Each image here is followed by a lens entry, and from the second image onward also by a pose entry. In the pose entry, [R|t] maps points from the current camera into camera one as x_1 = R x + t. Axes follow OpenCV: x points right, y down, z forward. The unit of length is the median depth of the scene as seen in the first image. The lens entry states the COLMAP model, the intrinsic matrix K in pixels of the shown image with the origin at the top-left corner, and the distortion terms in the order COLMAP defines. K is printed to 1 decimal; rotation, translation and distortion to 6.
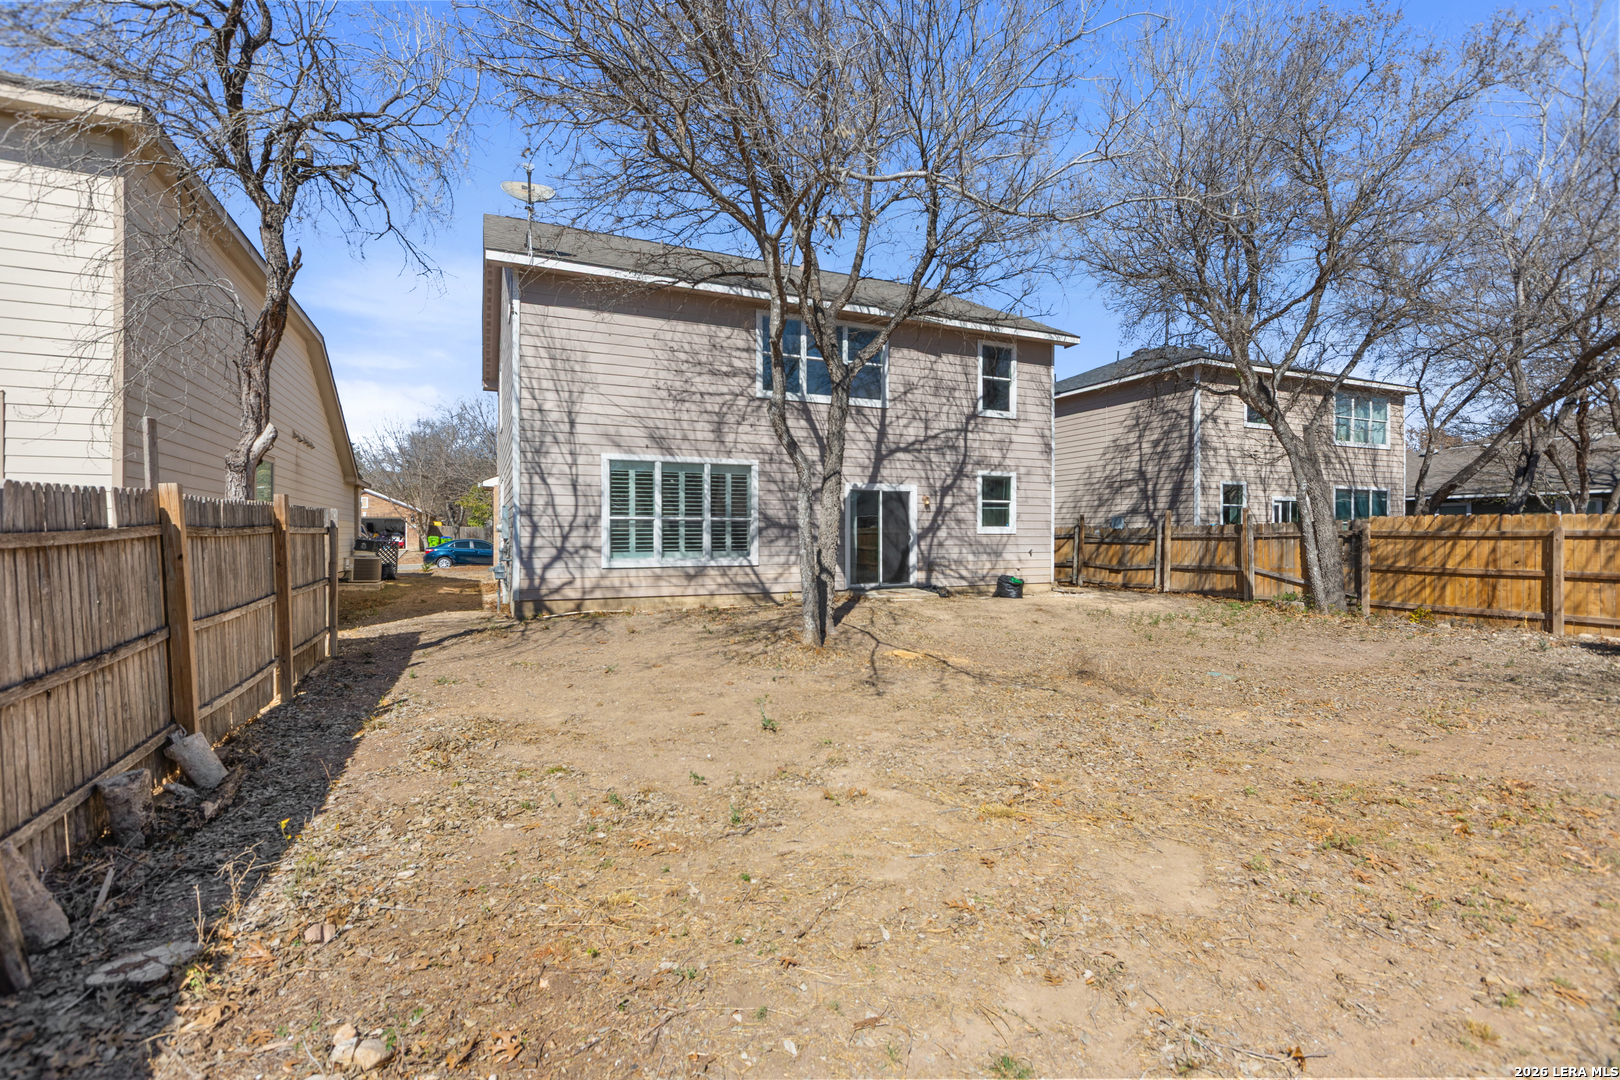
lens RADIAL K [[731.1, 0, 810.0], [0, 731.1, 540.0], [0, 0, 1]] dist [0.019574, 0.000065]
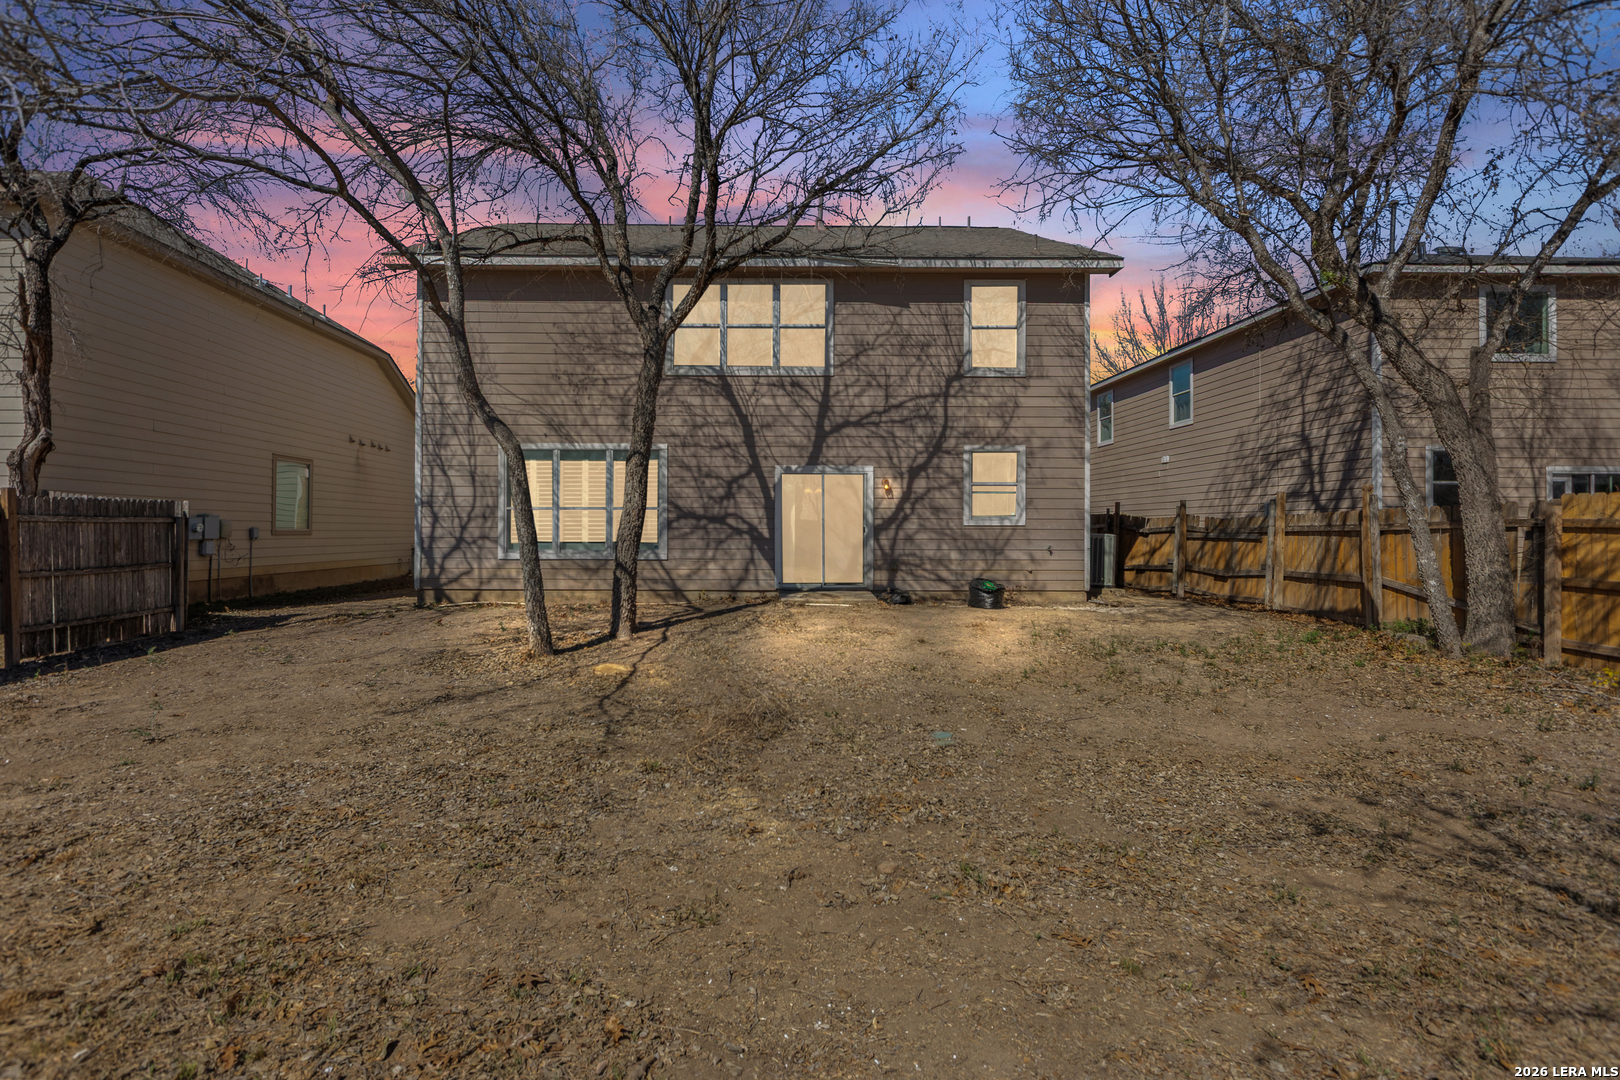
lens RADIAL K [[768.0, 0, 807.8], [0, 768.0, 531.8], [0, 0, 1]] dist [0.019884, -0.000339]
pose [[0.911362, 0.003906, -0.411587, 0.434279], [-0.005589, 0.999980, -0.002887, 0.002011], [0.411568, 0.004931, 0.911366, 0.181479]]
